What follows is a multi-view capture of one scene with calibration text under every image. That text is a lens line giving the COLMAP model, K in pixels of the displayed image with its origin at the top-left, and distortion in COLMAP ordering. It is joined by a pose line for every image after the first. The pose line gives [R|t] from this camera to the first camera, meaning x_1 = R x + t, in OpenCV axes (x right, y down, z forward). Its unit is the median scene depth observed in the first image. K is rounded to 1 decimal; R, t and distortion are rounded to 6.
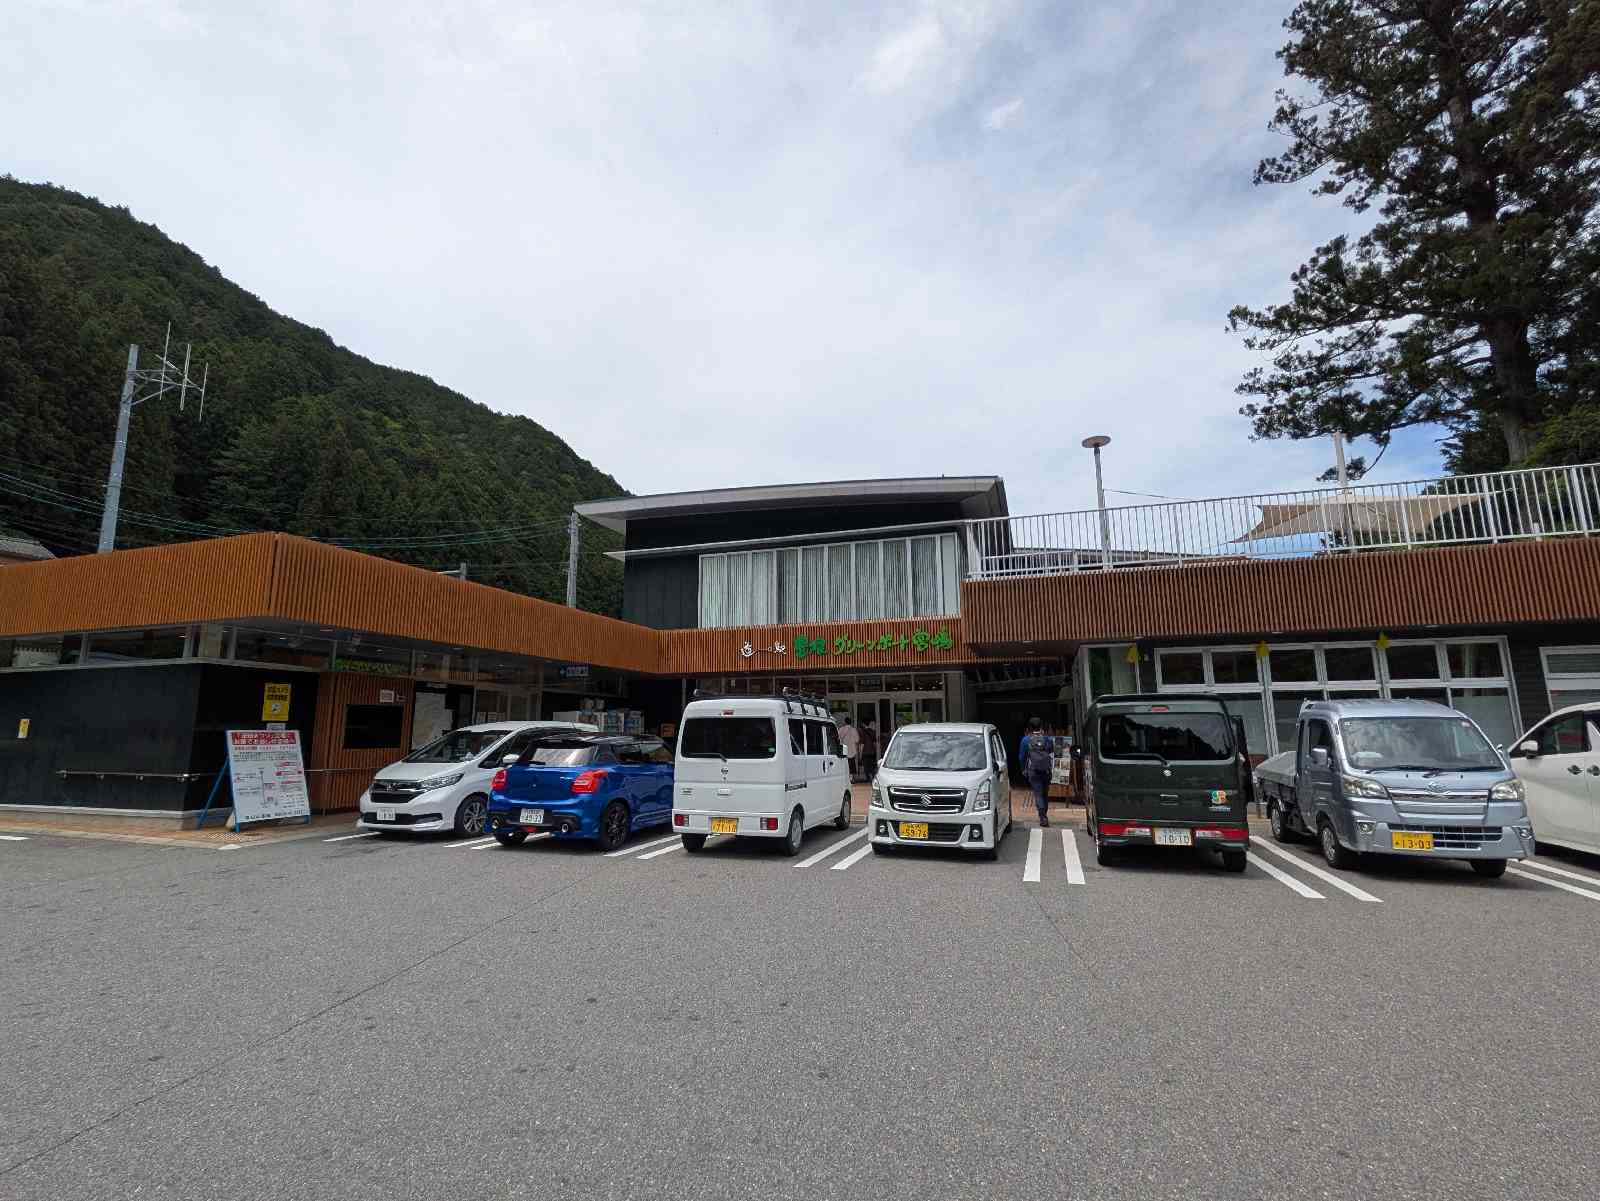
lens RADIAL K [[730.2, 0, 807.6], [0, 730.2, 601.6], [0, 0, 1]] dist [0.005001, -0.001489]
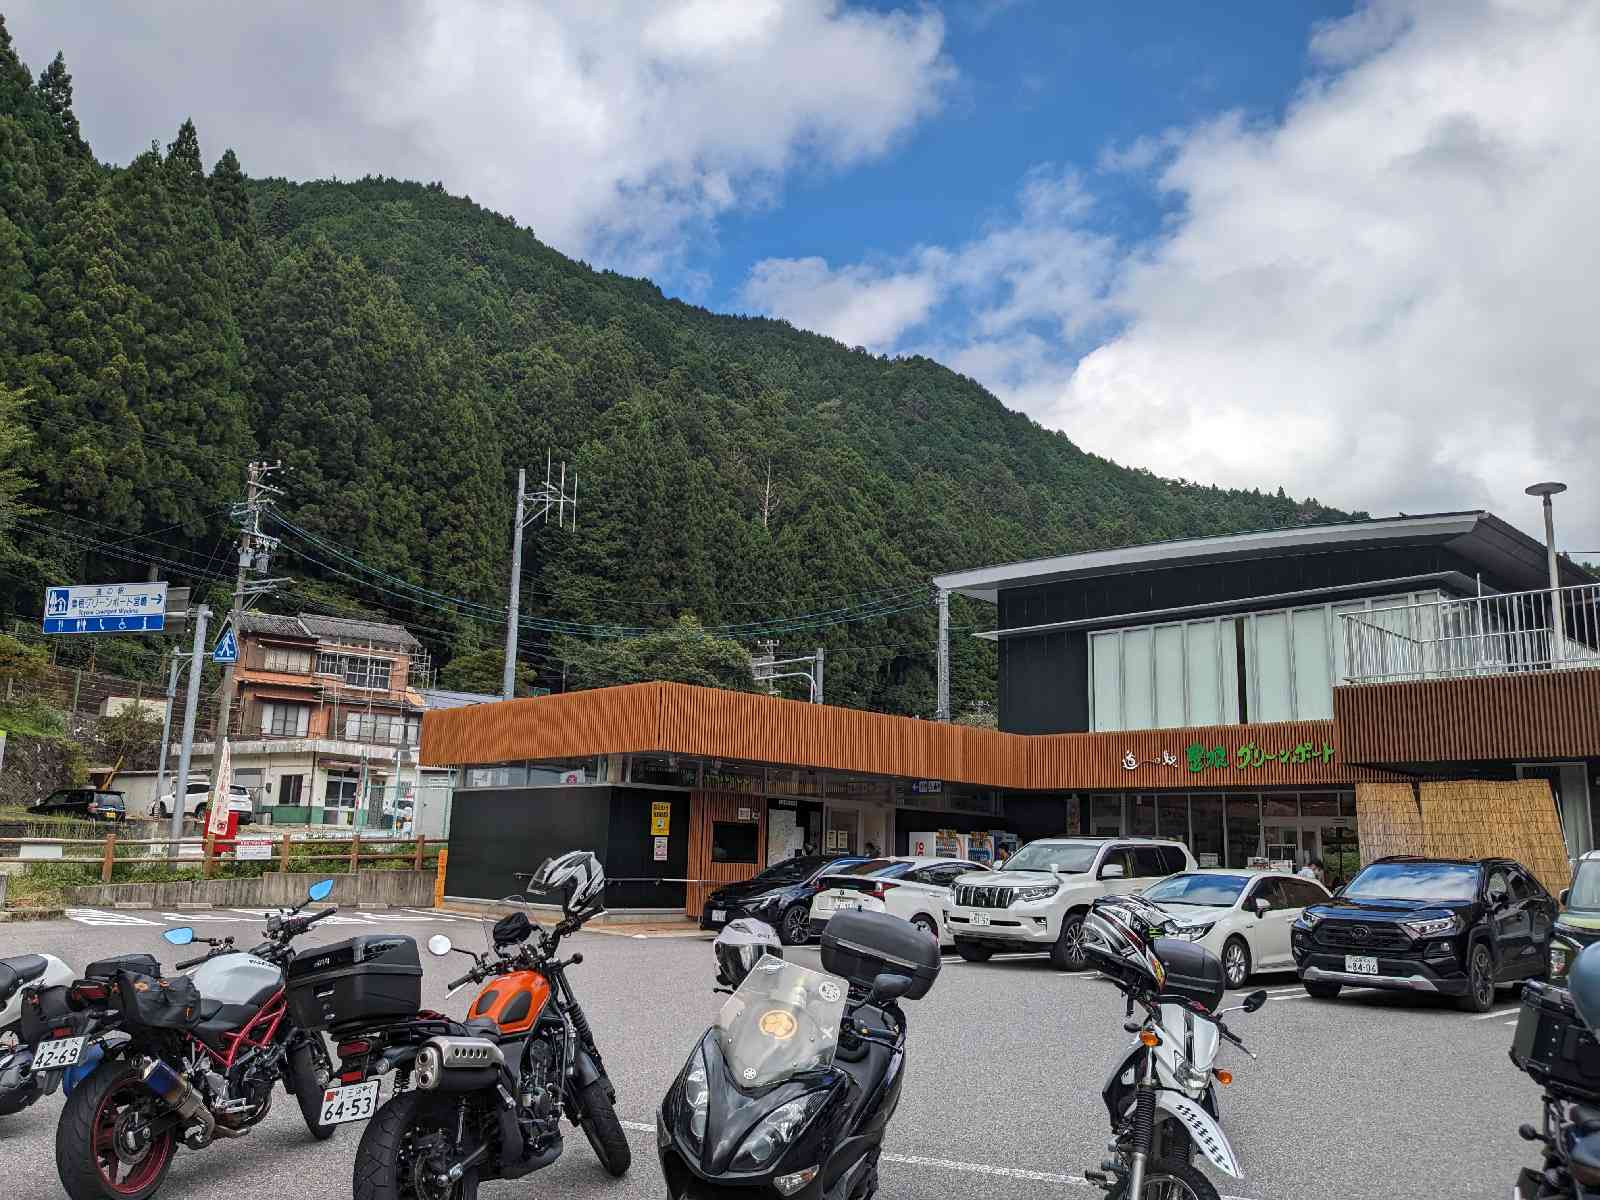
lens RADIAL K [[1261.5, 0, 767.6], [0, 1261.5, 613.5], [0, 0, 1]] dist [0.057920, -0.092964]
pose [[0.873703, -0.059605, -0.482794, 0.218895], [0.050027, 0.998212, -0.032703, -0.060776], [0.483880, 0.004420, 0.875123, -0.361009]]
